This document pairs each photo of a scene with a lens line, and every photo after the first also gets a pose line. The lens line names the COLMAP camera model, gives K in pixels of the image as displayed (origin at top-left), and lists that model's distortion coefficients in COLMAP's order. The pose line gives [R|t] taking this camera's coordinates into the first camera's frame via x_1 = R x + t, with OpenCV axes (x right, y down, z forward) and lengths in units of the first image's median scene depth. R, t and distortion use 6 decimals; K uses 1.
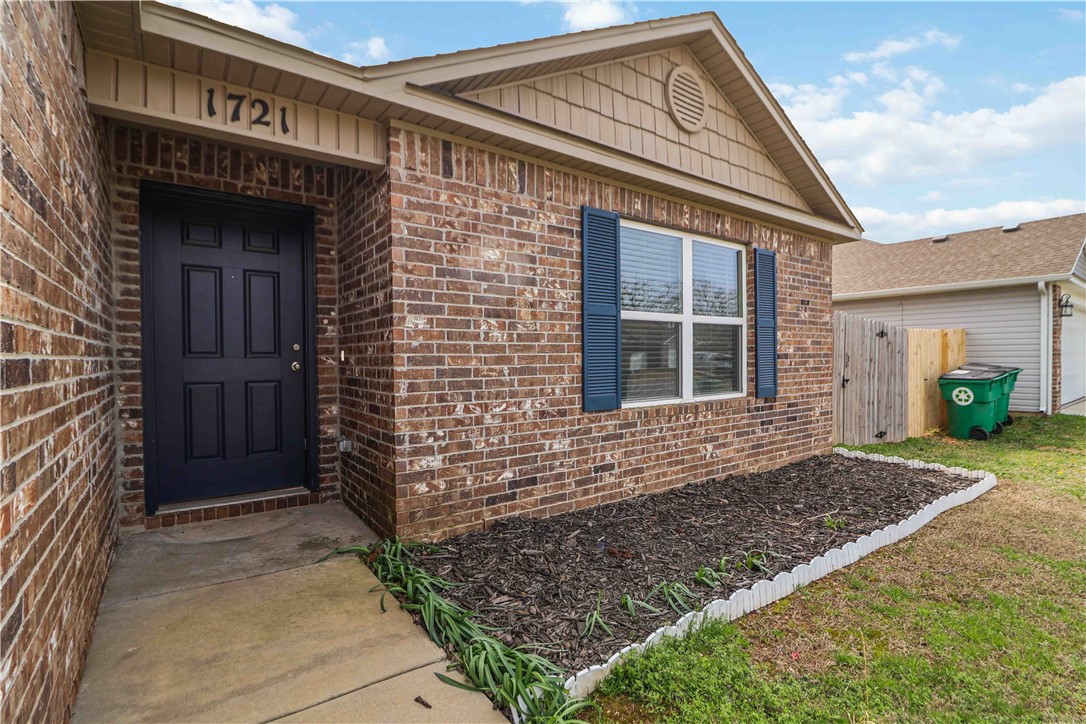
lens RADIAL K [[519.3, 0, 565.6], [0, 519.3, 366.7], [0, 0, 1]] dist [-0.005804, -0.008309]
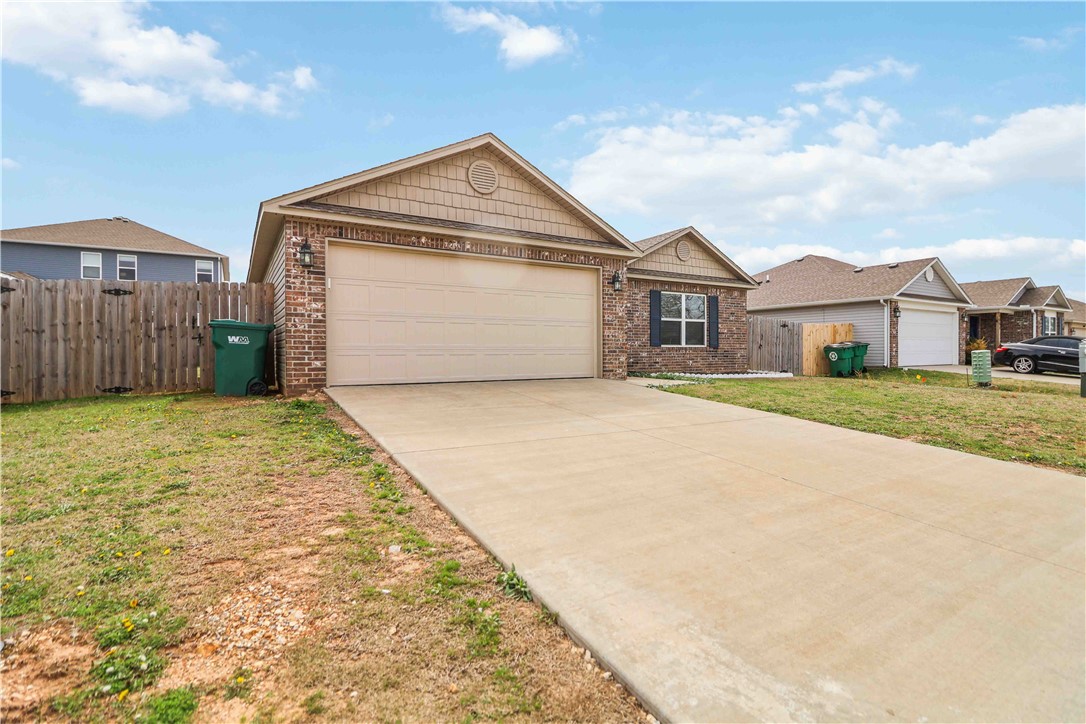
lens RADIAL K [[519.3, 0, 553.7], [0, 519.3, 357.6], [0, 0, 1]] dist [-0.005804, -0.008309]
pose [[0.992958, 0.008690, -0.118152, -0.172883], [-0.009393, 0.999941, -0.005399, 0.160602], [0.118098, 0.006470, 0.992981, -2.232851]]
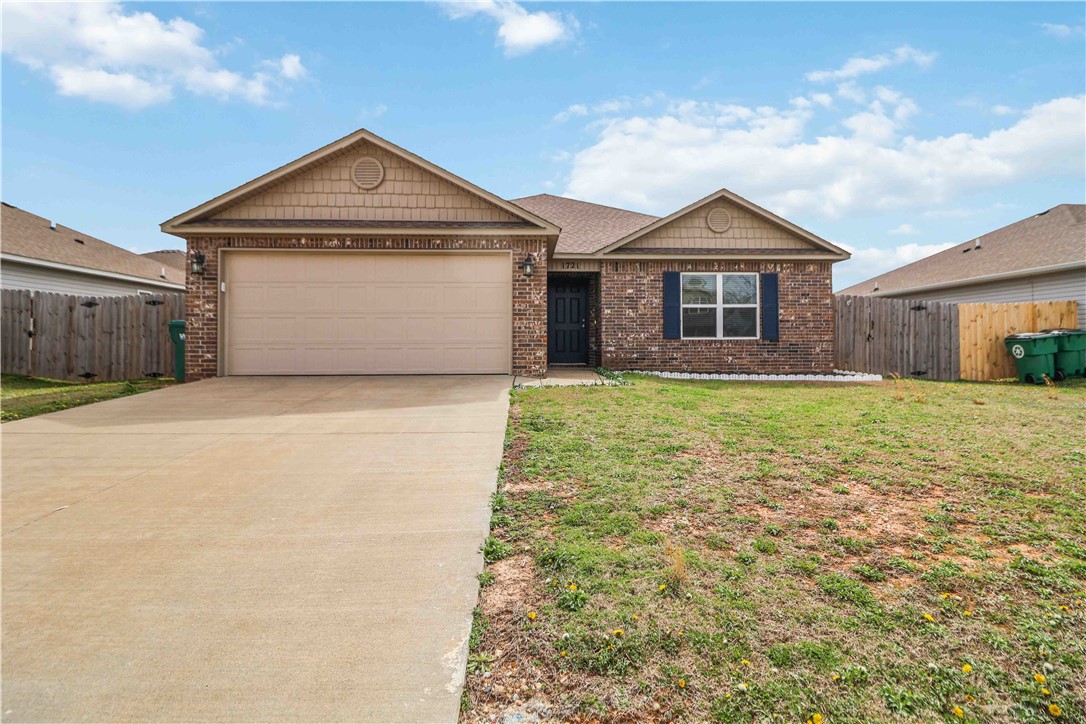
lens RADIAL K [[519.3, 0, 553.1], [0, 519.3, 347.3], [0, 0, 1]] dist [-0.005804, -0.008309]
pose [[0.819067, 0.002857, -0.573690, 1.030616], [-0.013526, 0.999806, -0.014332, 0.156046], [0.573538, 0.019499, 0.818947, -1.536791]]
